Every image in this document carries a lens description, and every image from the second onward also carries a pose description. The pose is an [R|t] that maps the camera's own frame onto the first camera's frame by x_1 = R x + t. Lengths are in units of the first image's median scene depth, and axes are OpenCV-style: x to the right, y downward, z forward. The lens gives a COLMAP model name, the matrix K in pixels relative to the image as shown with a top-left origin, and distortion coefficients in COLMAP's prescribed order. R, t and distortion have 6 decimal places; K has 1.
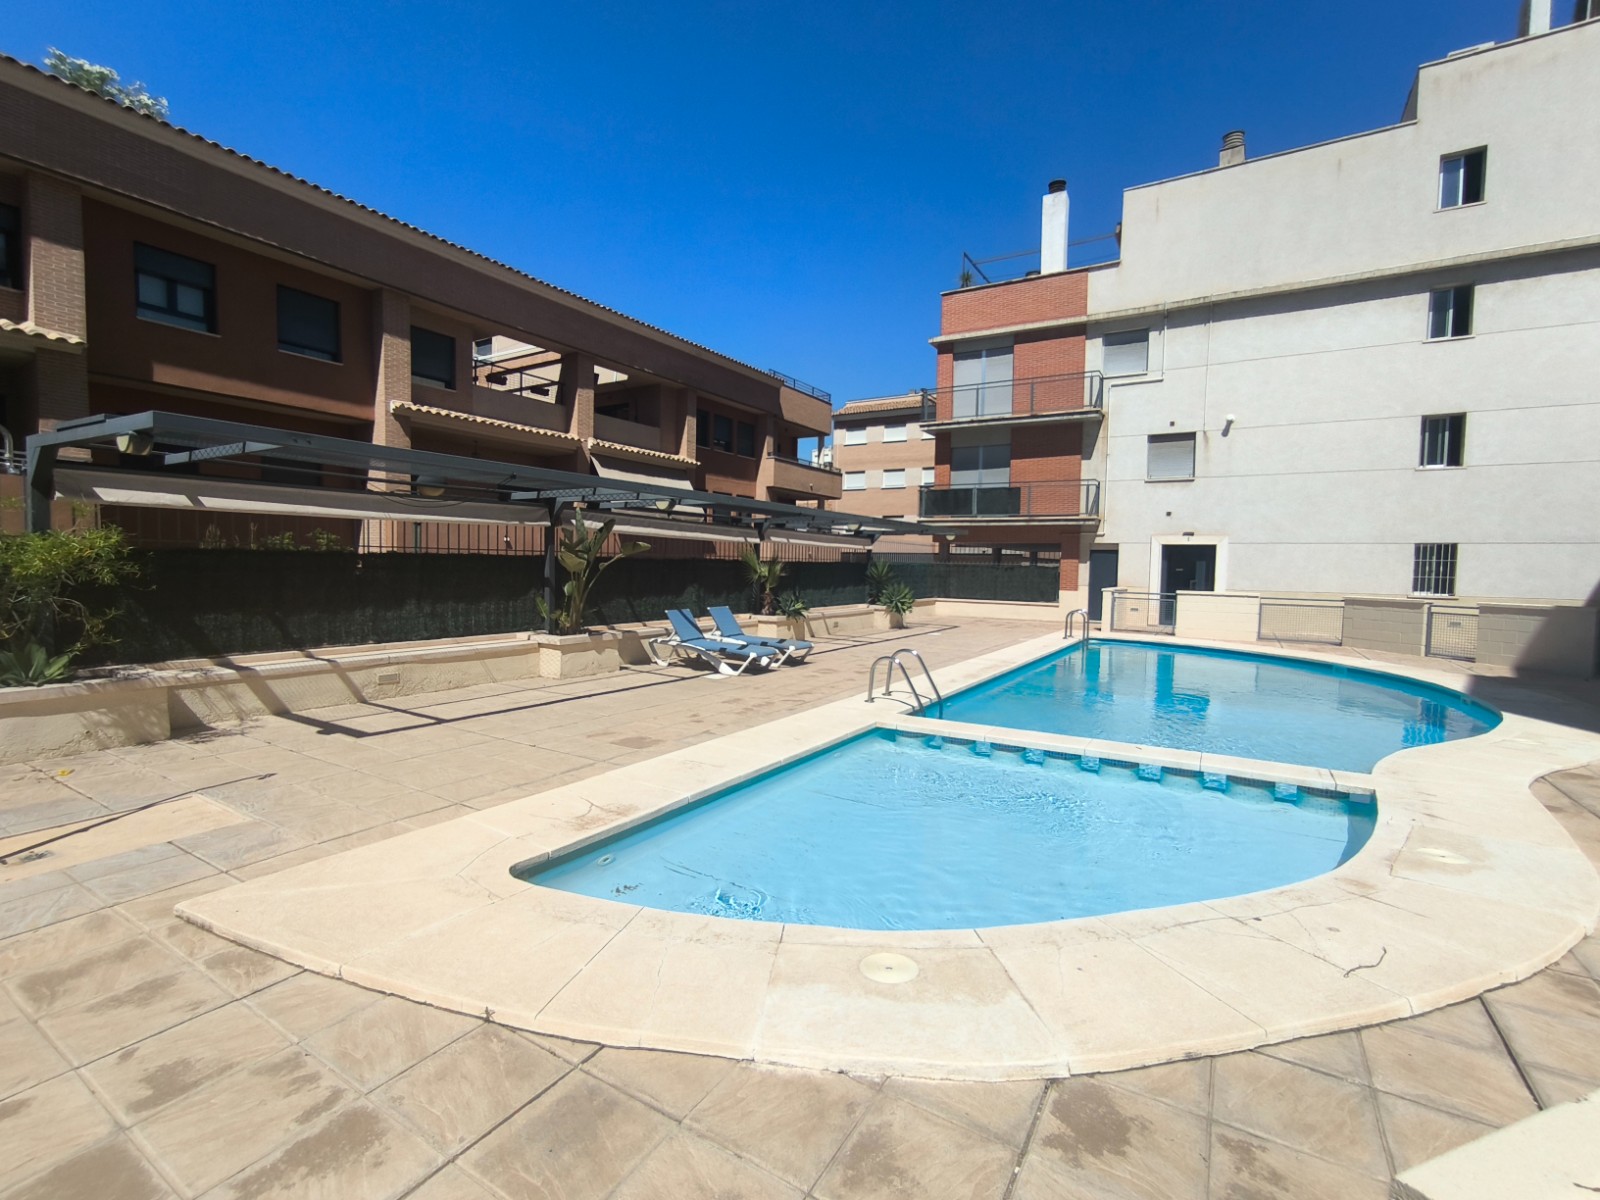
lens RADIAL K [[727.3, 0, 799.4], [0, 727.3, 605.4], [0, 0, 1]] dist [0.000438, 0.001878]
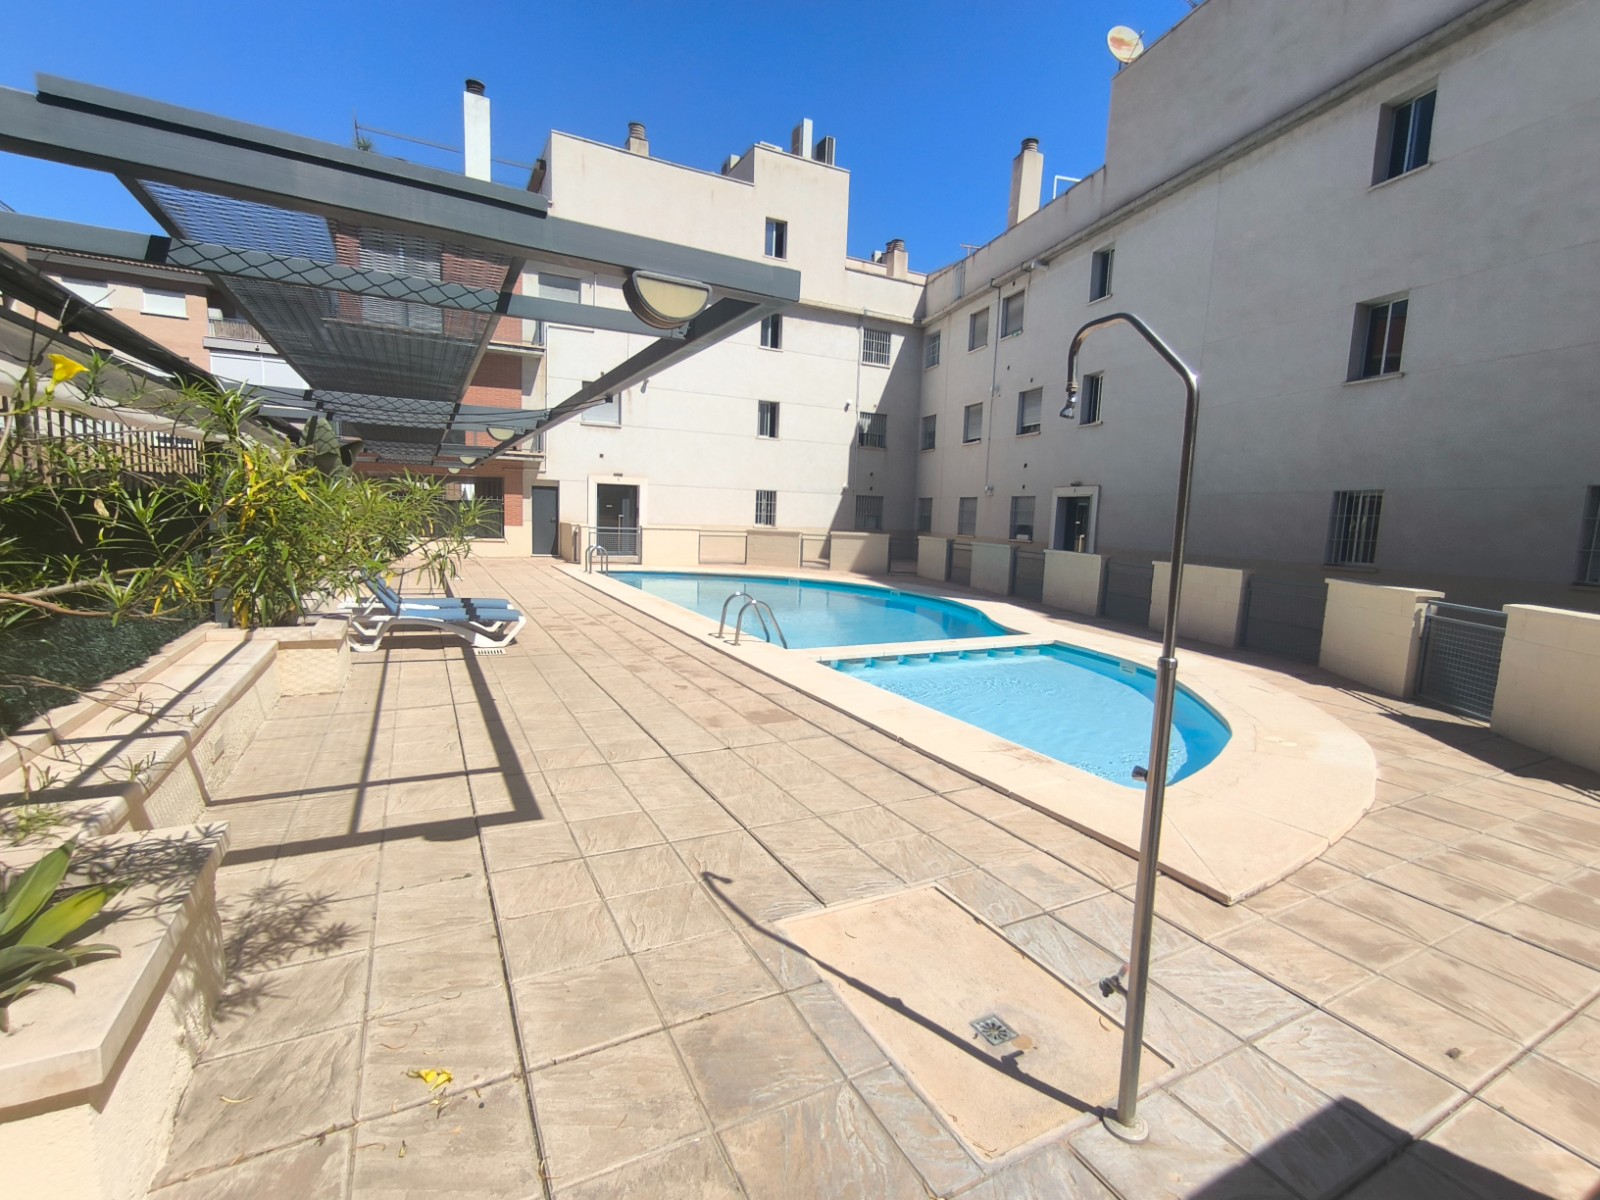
lens RADIAL K [[727.3, 0, 798.2], [0, 727.3, 598.7], [0, 0, 1]] dist [0.000438, 0.001878]
pose [[0.507733, -0.105110, 0.855078, -0.398344], [0.025030, 0.993910, 0.107313, -0.024863], [-0.861151, -0.033084, 0.507272, 0.204161]]
